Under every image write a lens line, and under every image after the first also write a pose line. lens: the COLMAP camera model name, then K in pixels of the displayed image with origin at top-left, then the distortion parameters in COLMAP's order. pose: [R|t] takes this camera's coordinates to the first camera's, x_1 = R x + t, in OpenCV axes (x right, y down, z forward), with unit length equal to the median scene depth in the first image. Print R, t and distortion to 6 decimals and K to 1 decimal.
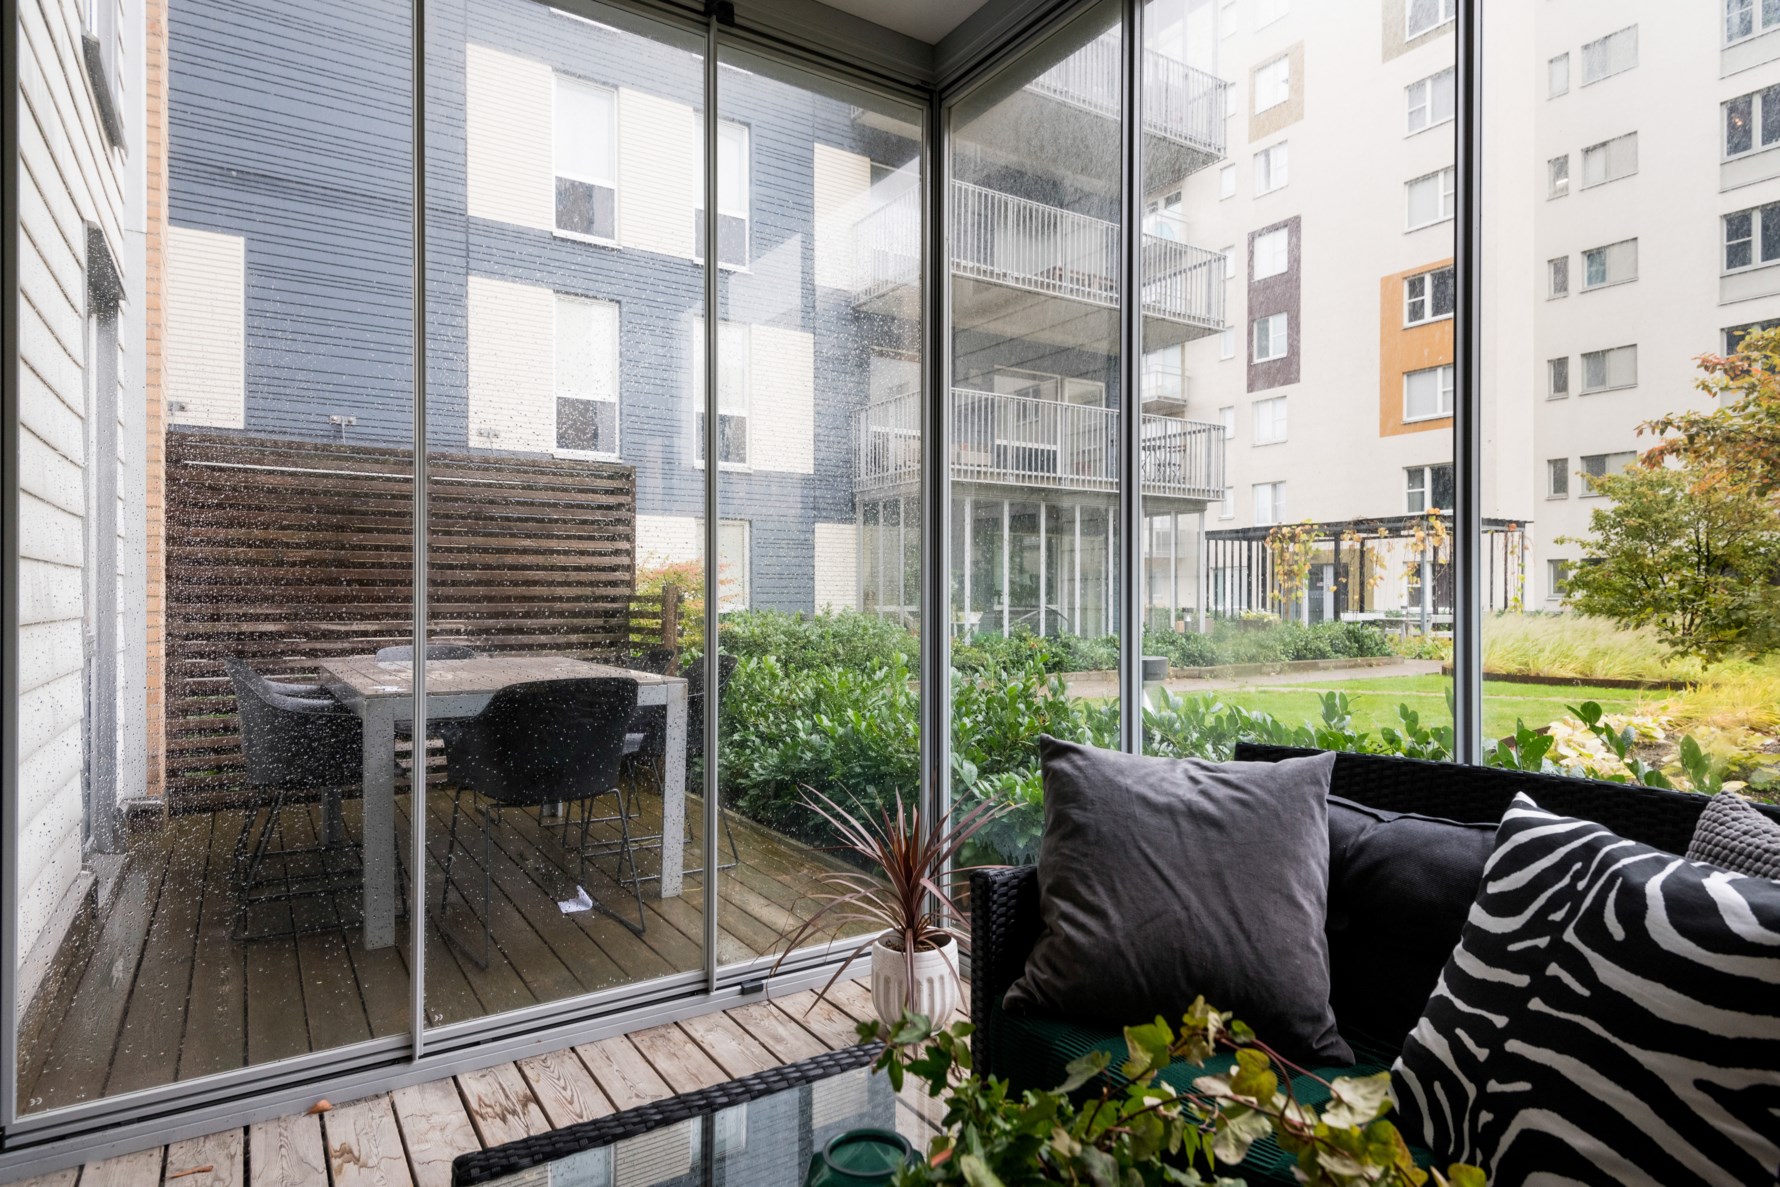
lens RADIAL K [[991.4, 0, 879.0], [0, 991.4, 600.8], [0, 0, 1]] dist [0.004537, -0.006305]
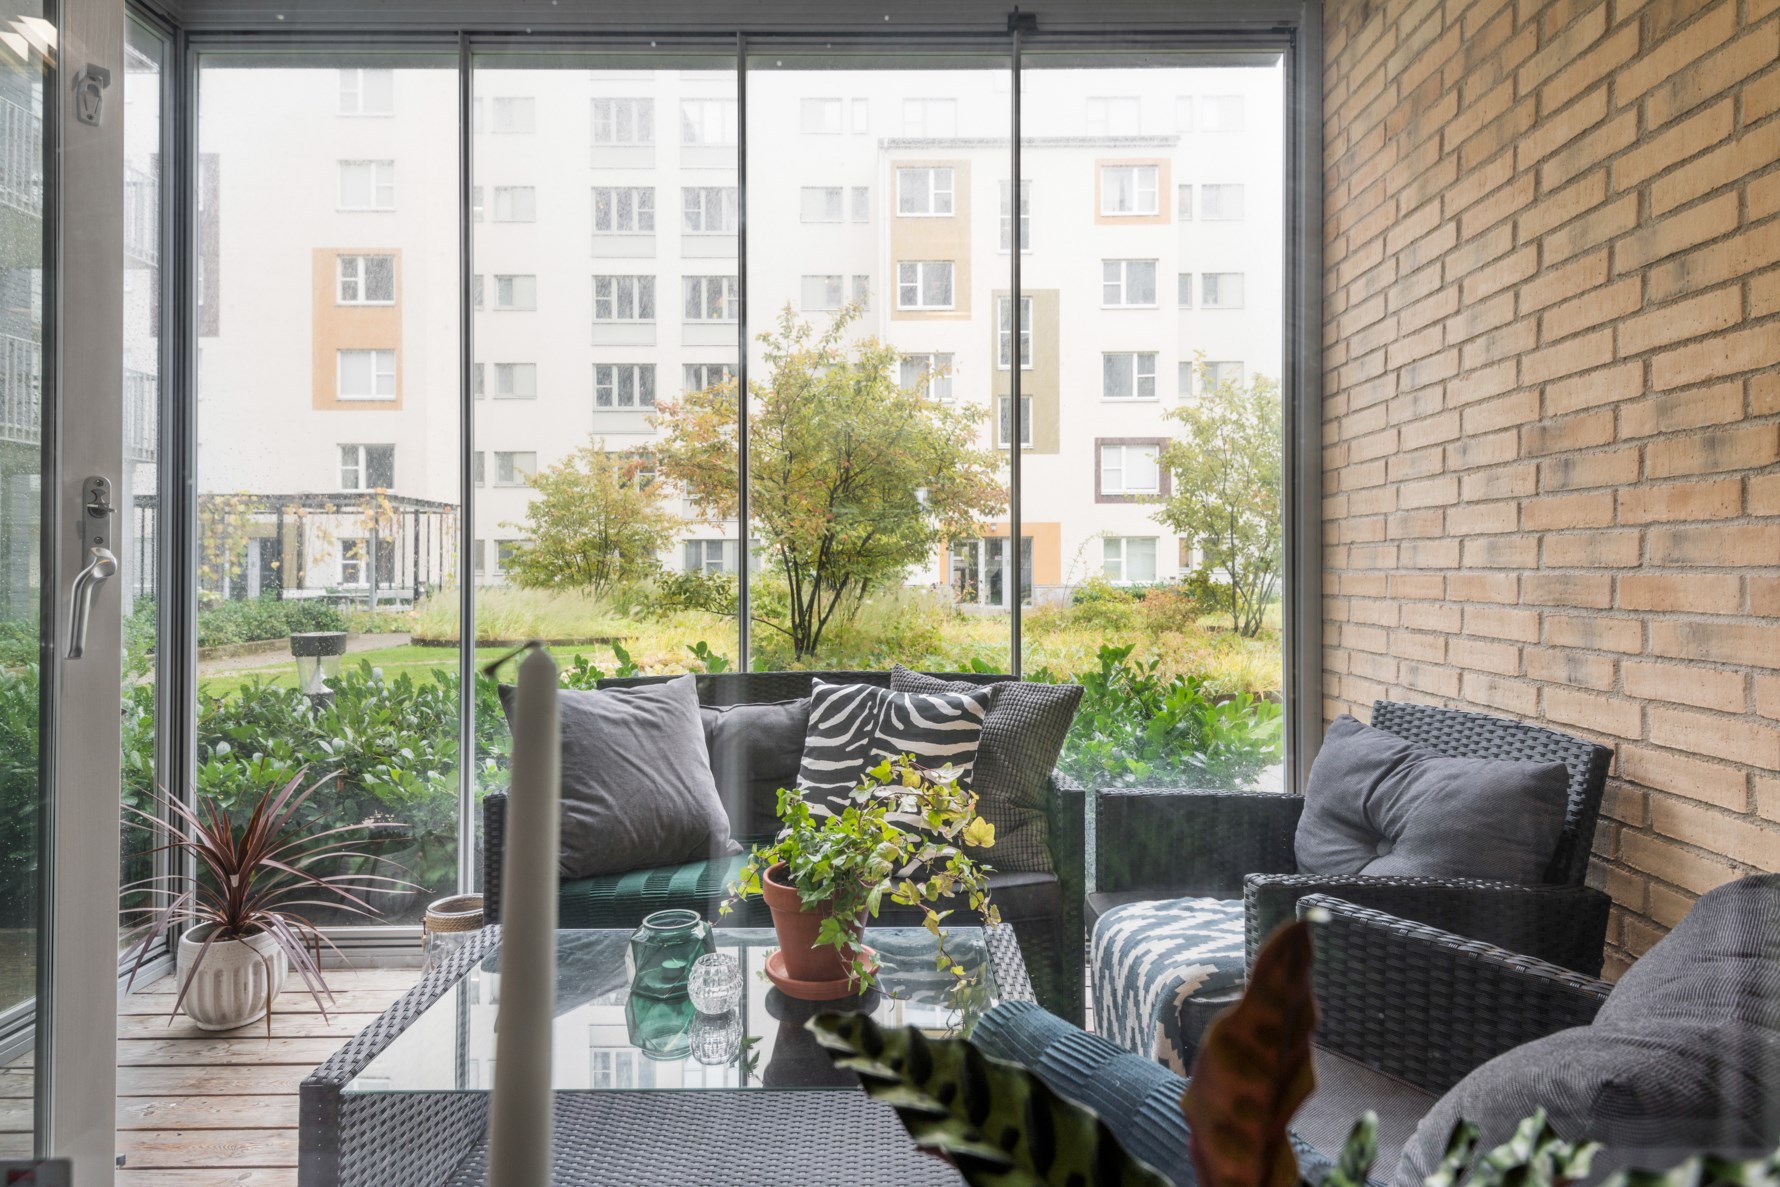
lens RADIAL K [[991.4, 0, 893.5], [0, 991.4, 564.8], [0, 0, 1]] dist [0.004537, -0.006305]
pose [[0.527745, 0.004740, 0.849390, -0.064020], [0.005543, 0.999944, -0.009025, -0.000124], [-0.849385, 0.009471, 0.527689, -0.008276]]
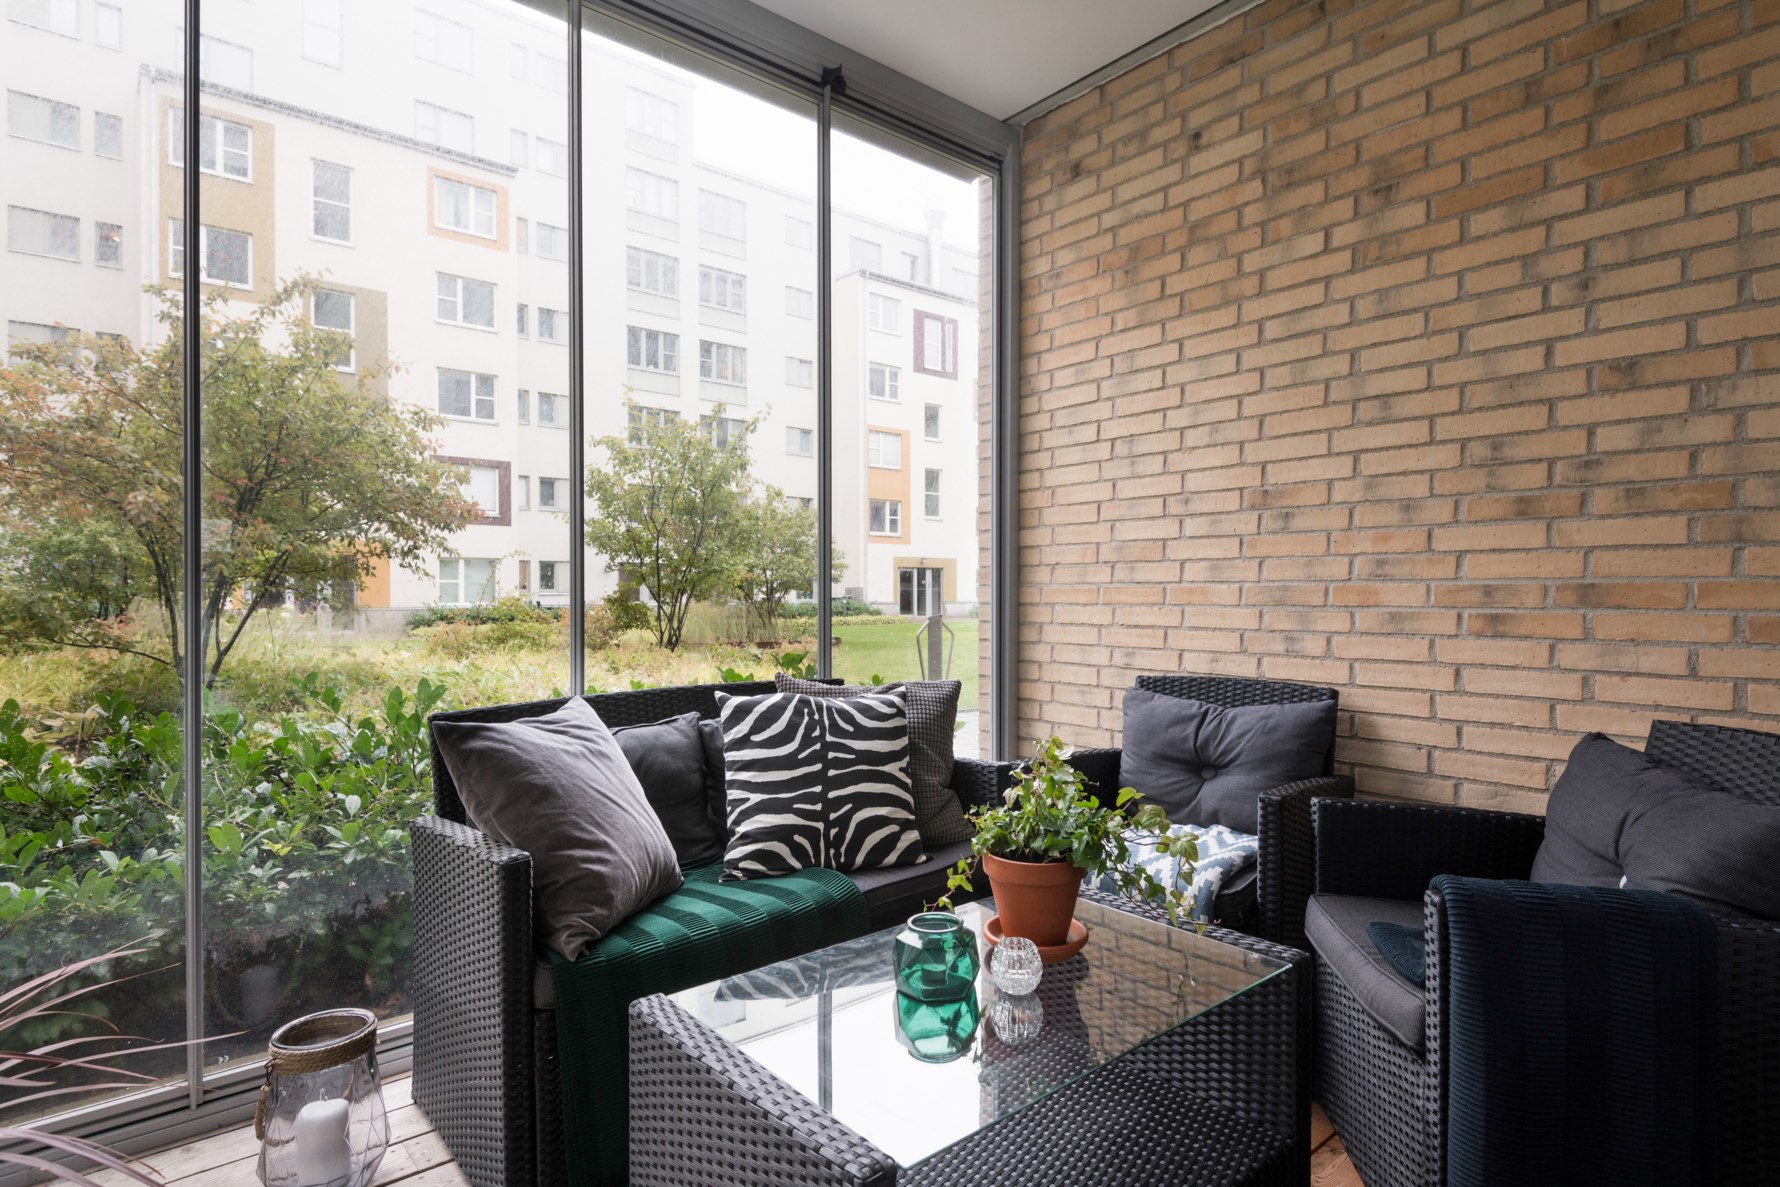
lens RADIAL K [[928.5, 0, 887.5], [0, 928.5, 591.6], [0, 0, 1]] dist [0.009804, -0.003316]
pose [[-0.146477, 0.001041, 0.989214, -0.080469], [0.006906, 0.999976, -0.000030, 0.000922], [-0.989190, 0.006827, -0.146481, 0.070047]]
